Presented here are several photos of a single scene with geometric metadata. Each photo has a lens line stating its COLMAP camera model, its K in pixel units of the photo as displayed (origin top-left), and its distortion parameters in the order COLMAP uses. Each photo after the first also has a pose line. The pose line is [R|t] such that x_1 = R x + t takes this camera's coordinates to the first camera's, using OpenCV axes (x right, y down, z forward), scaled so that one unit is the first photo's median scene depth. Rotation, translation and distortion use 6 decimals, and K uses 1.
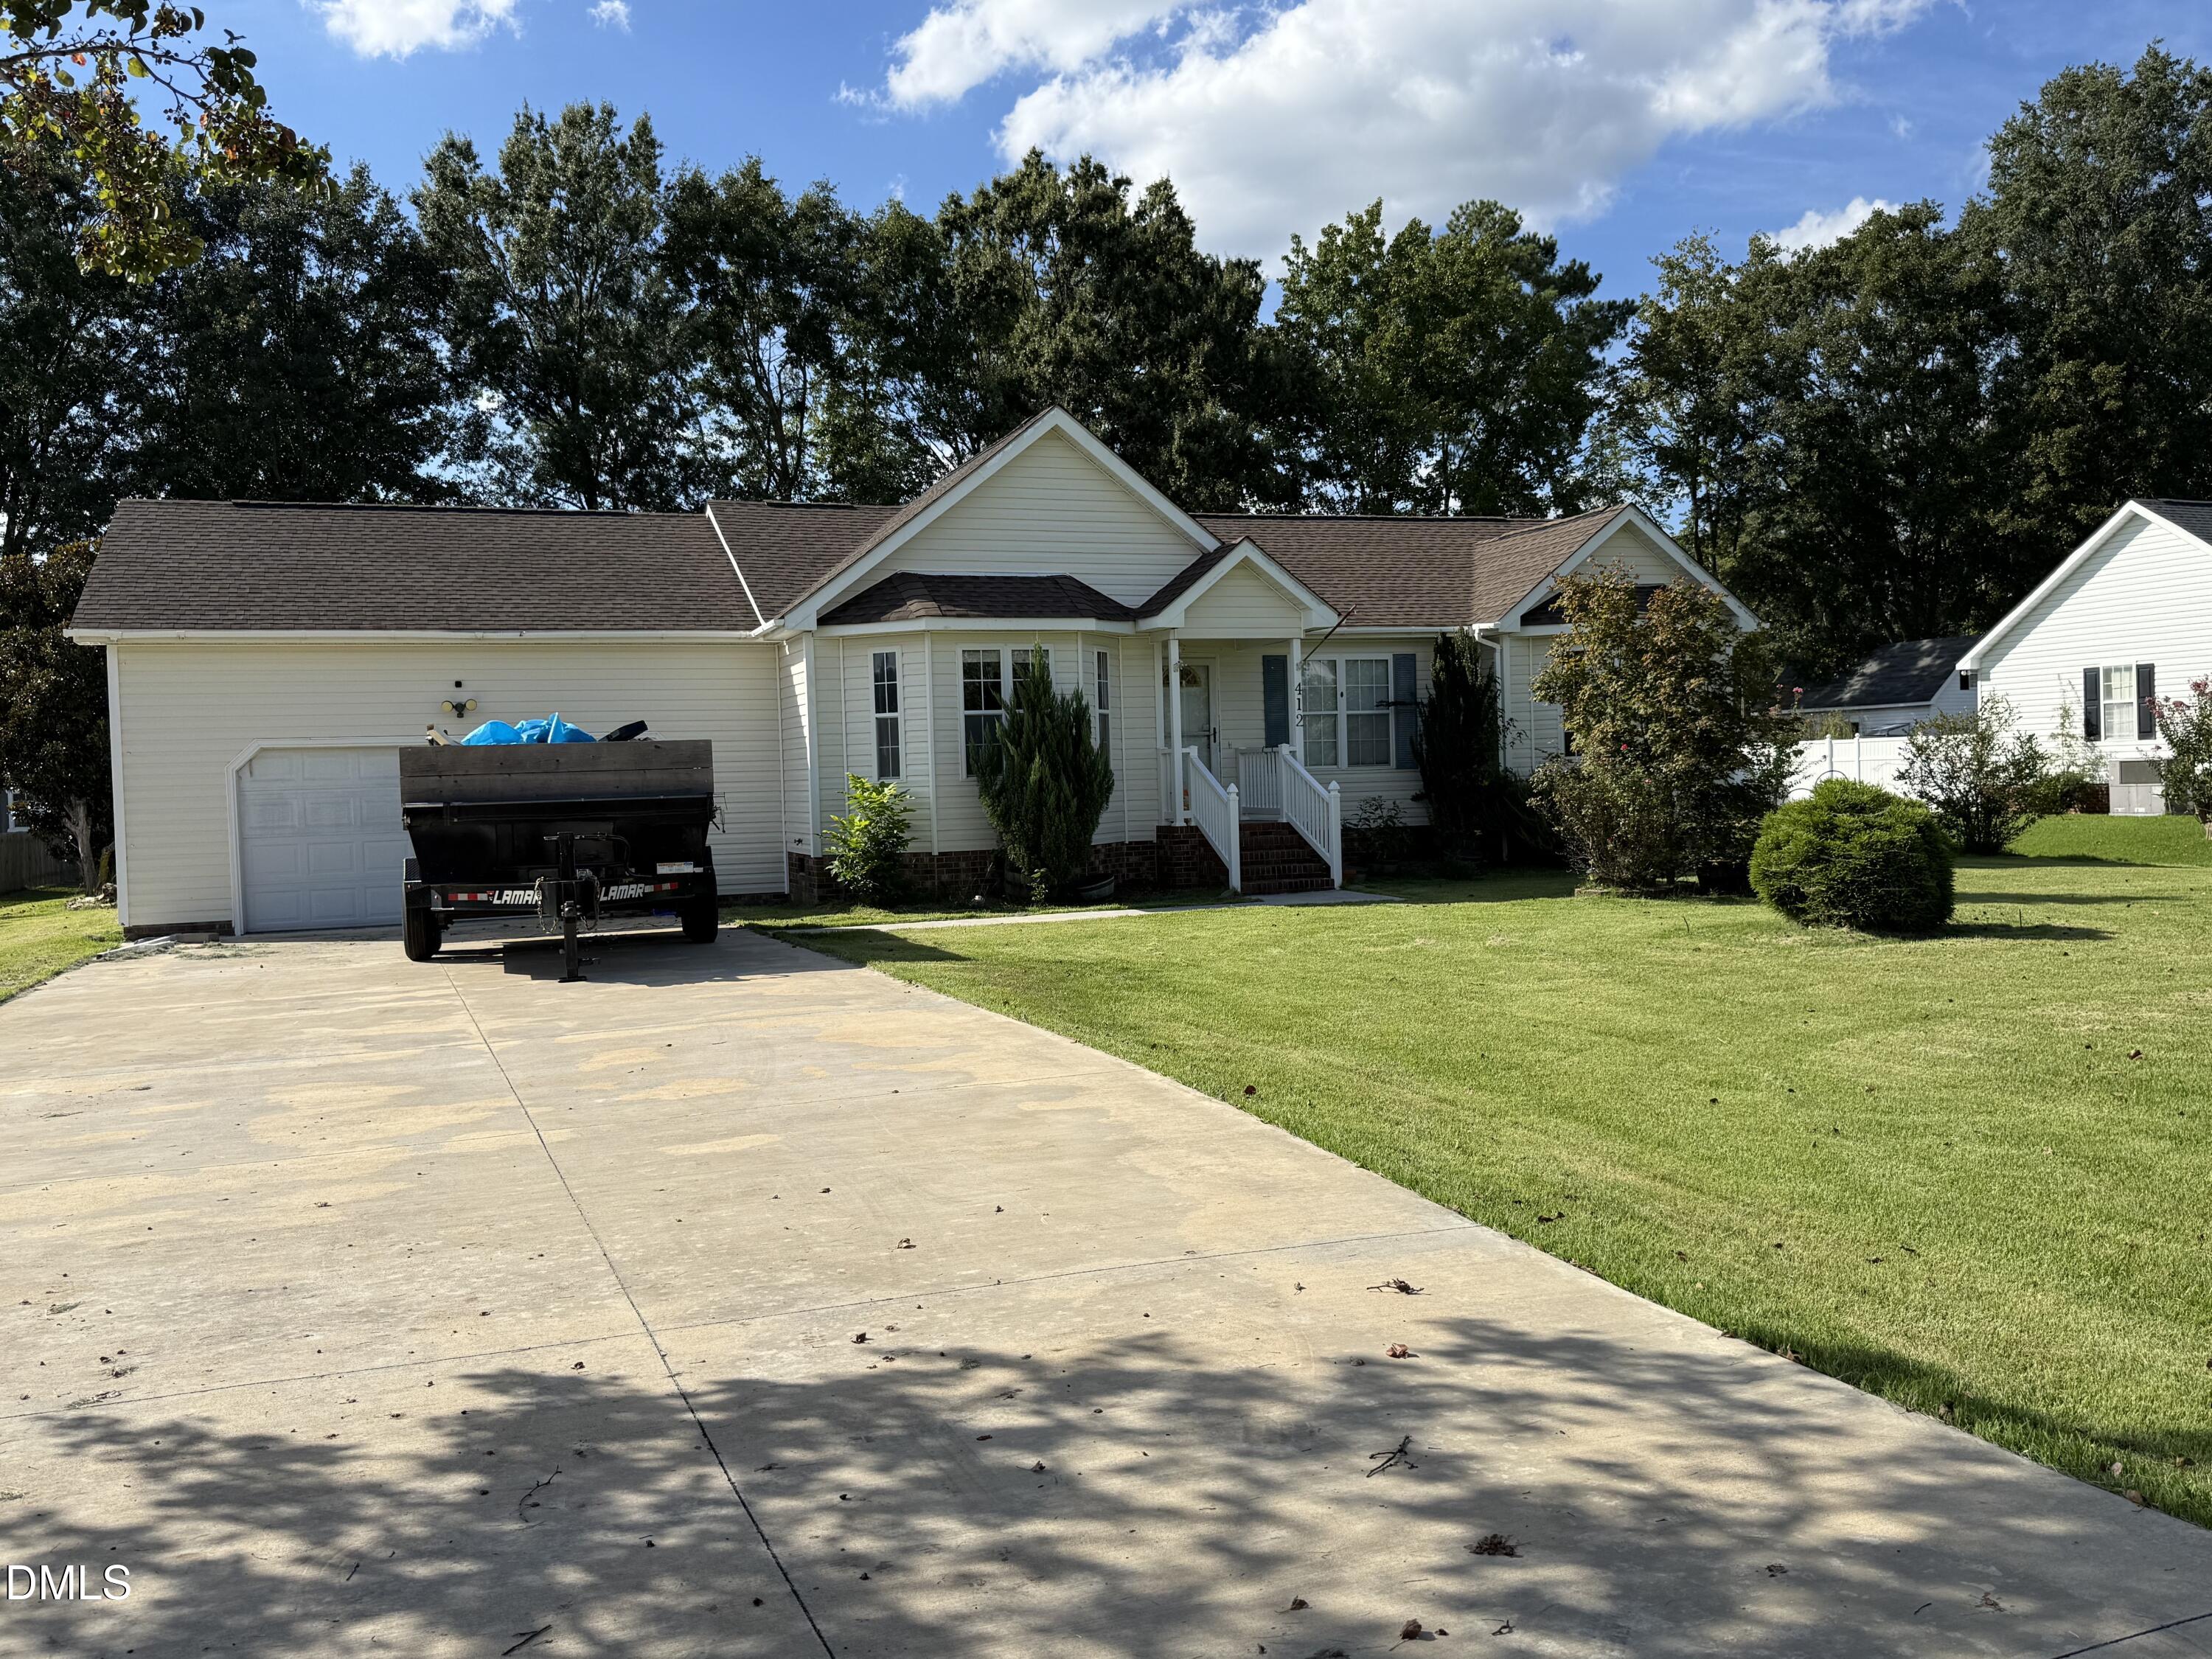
lens RADIAL K [[1828.6, 0, 1095.3], [0, 1828.6, 847.4], [0, 0, 1]] dist [0.068104, -0.124194]
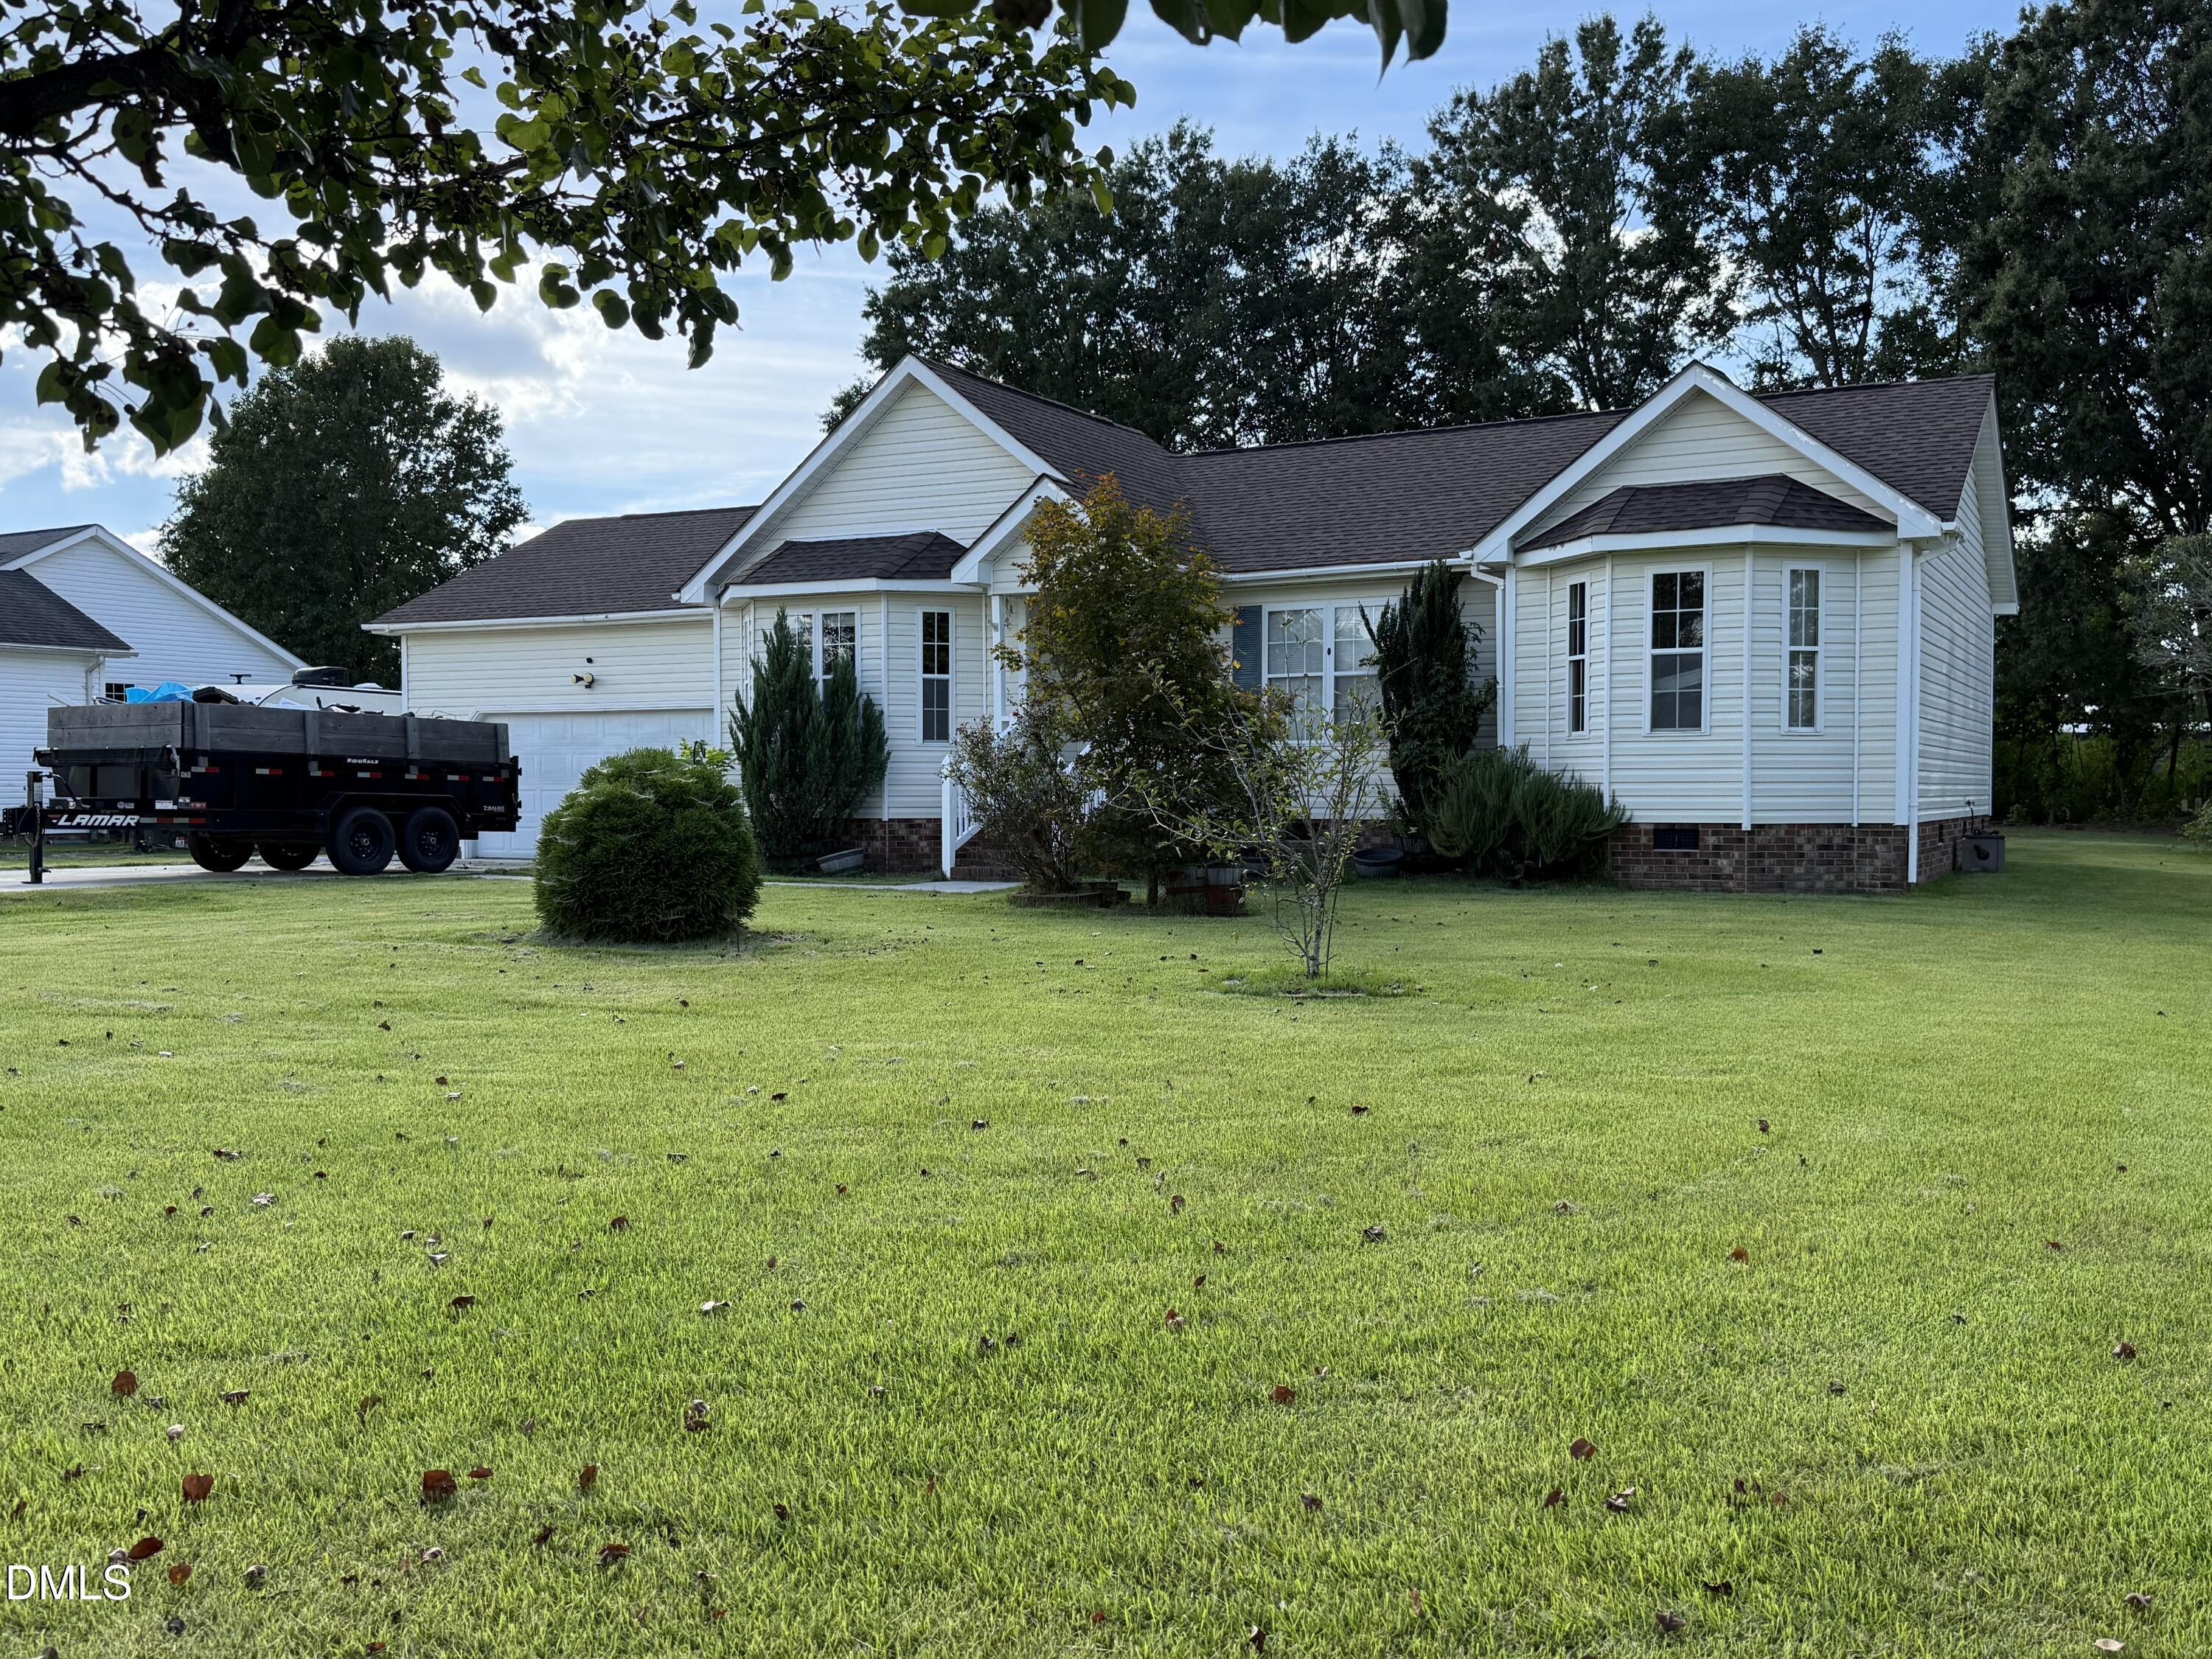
lens RADIAL K [[2019.0, 0, 1095.2], [0, 2019.0, 842.3], [0, 0, 1]] dist [0.017963, 0.000000]
pose [[0.650707, 0.049362, -0.757723, 0.348866], [-0.047735, 0.998570, 0.024058, -0.007620], [0.757827, 0.020515, 0.652132, 0.164499]]
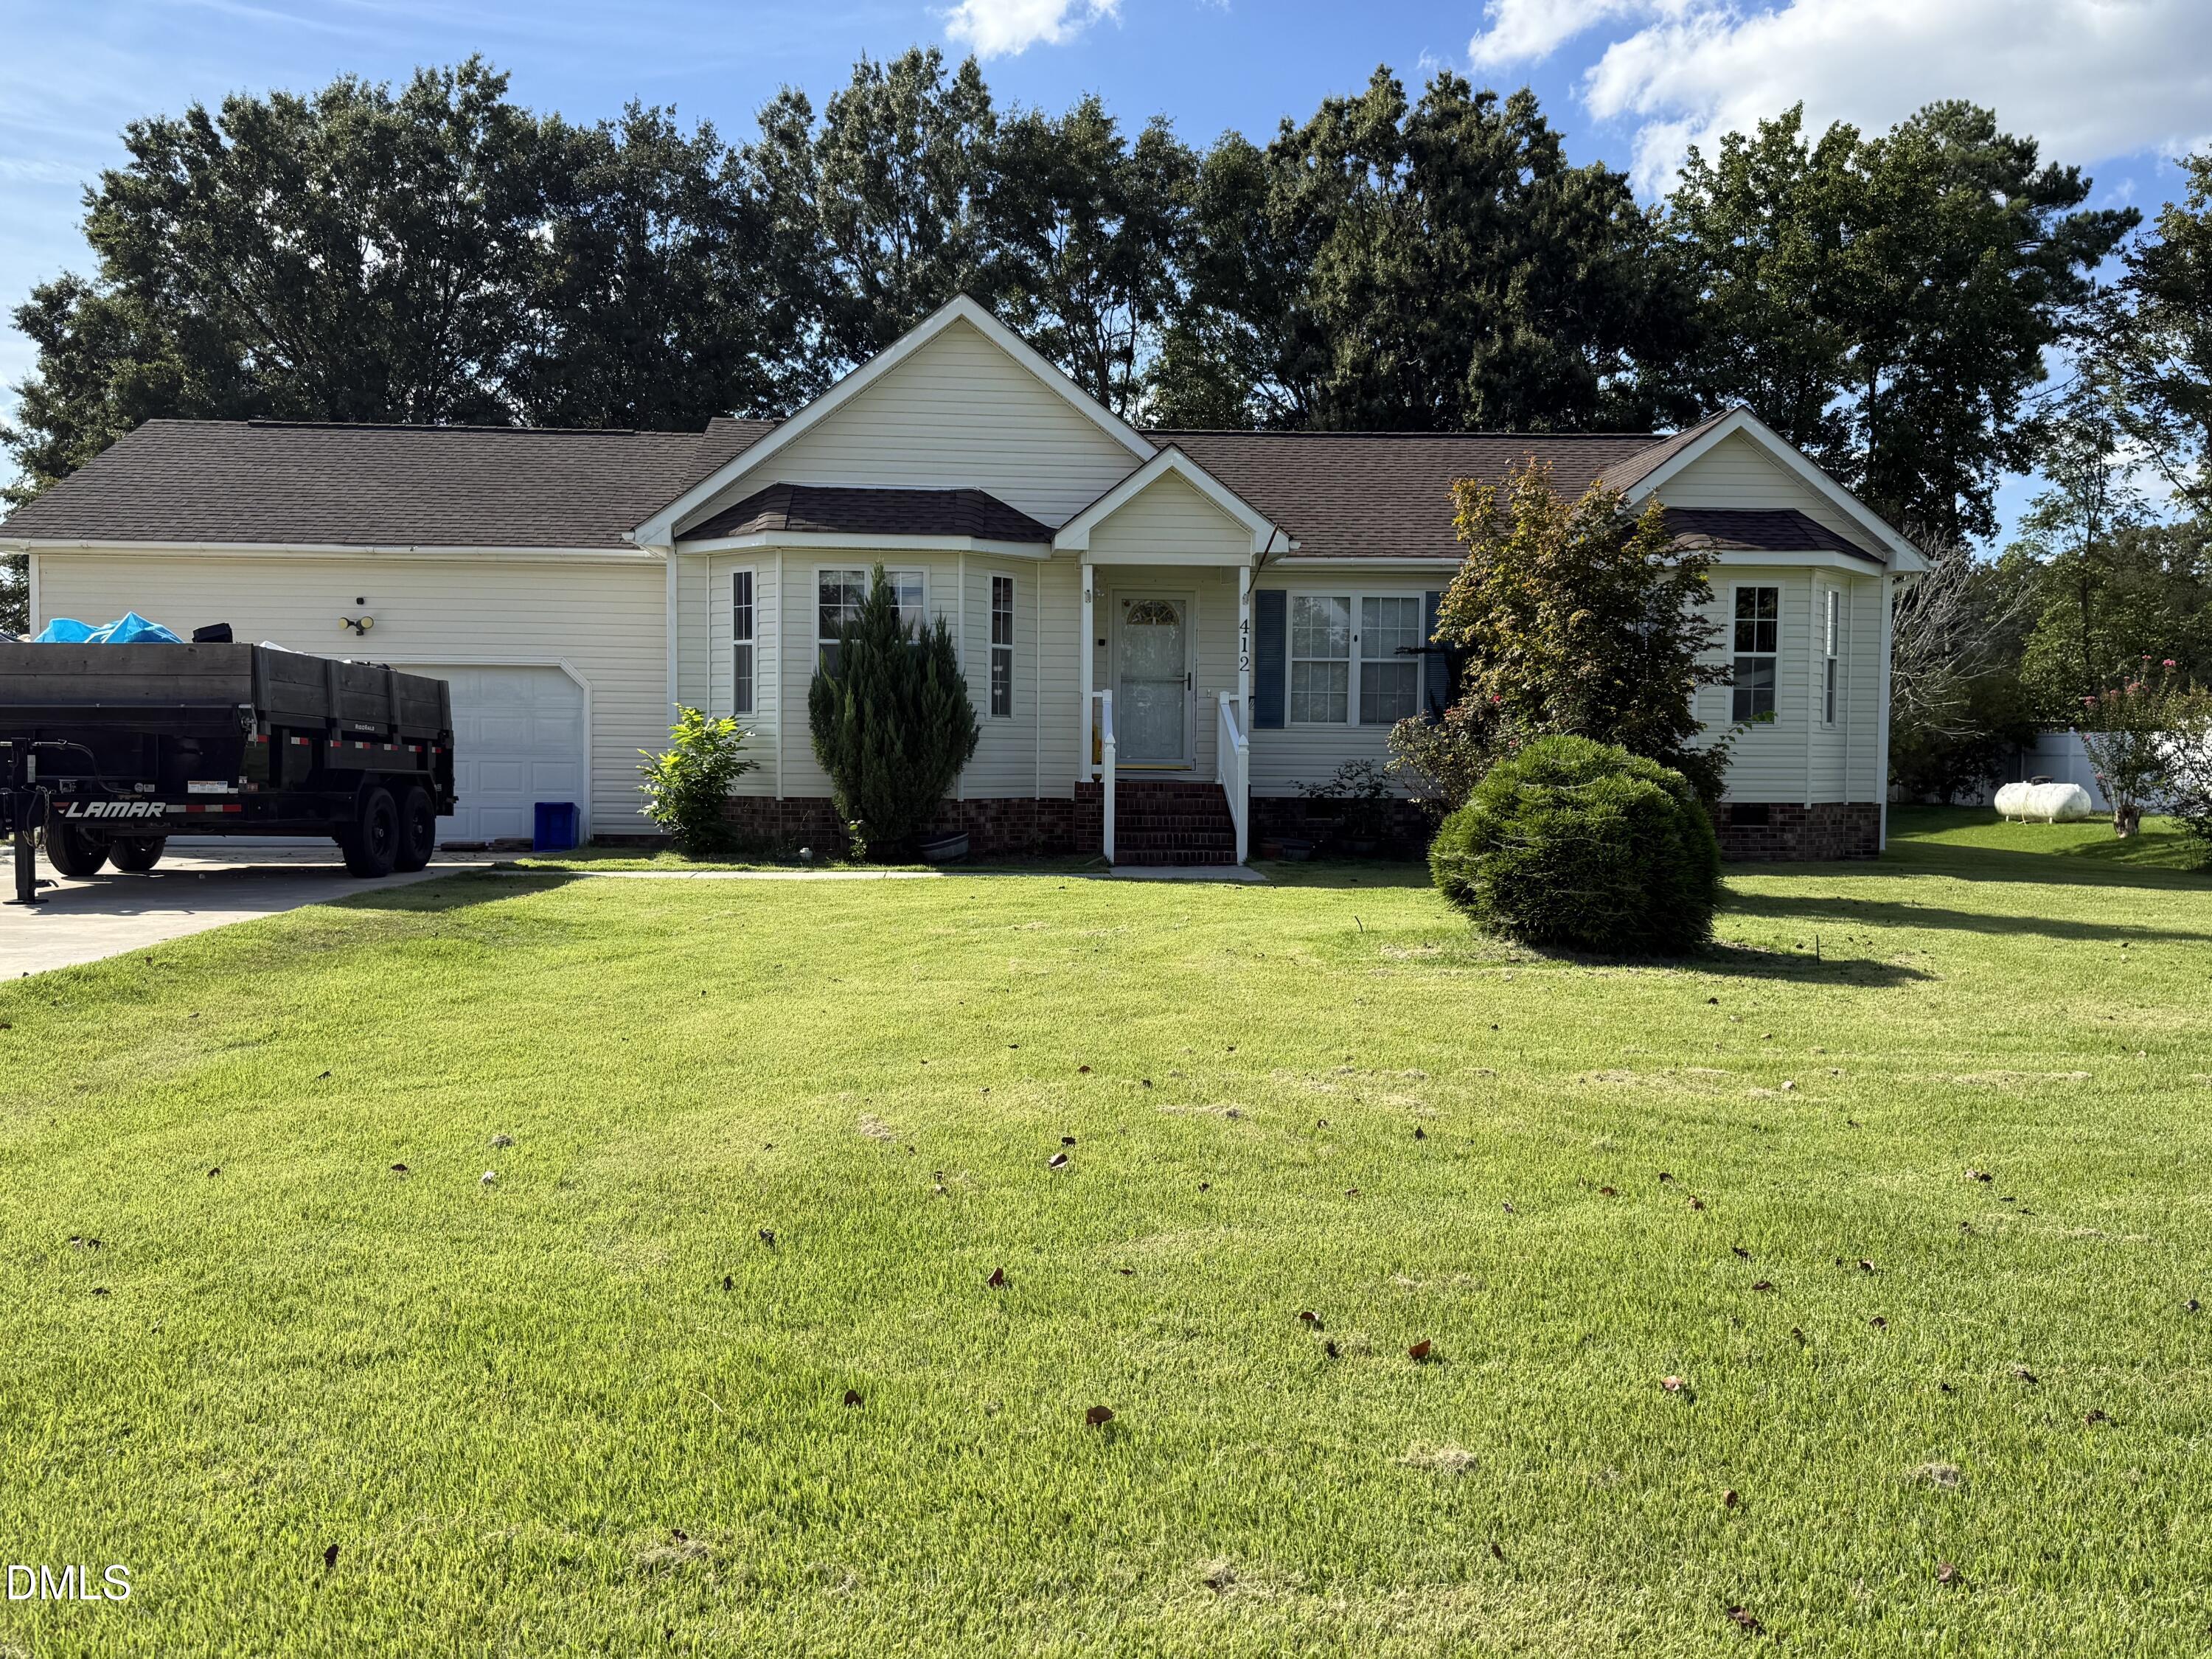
lens RADIAL K [[1828.6, 0, 1102.4], [0, 1828.6, 824.7], [0, 0, 1]] dist [0.068104, -0.124194]
pose [[0.957511, 0.050087, -0.284014, 0.125079], [-0.049001, 0.998739, 0.010930, -0.000493], [0.284203, 0.003451, 0.958758, 0.075614]]
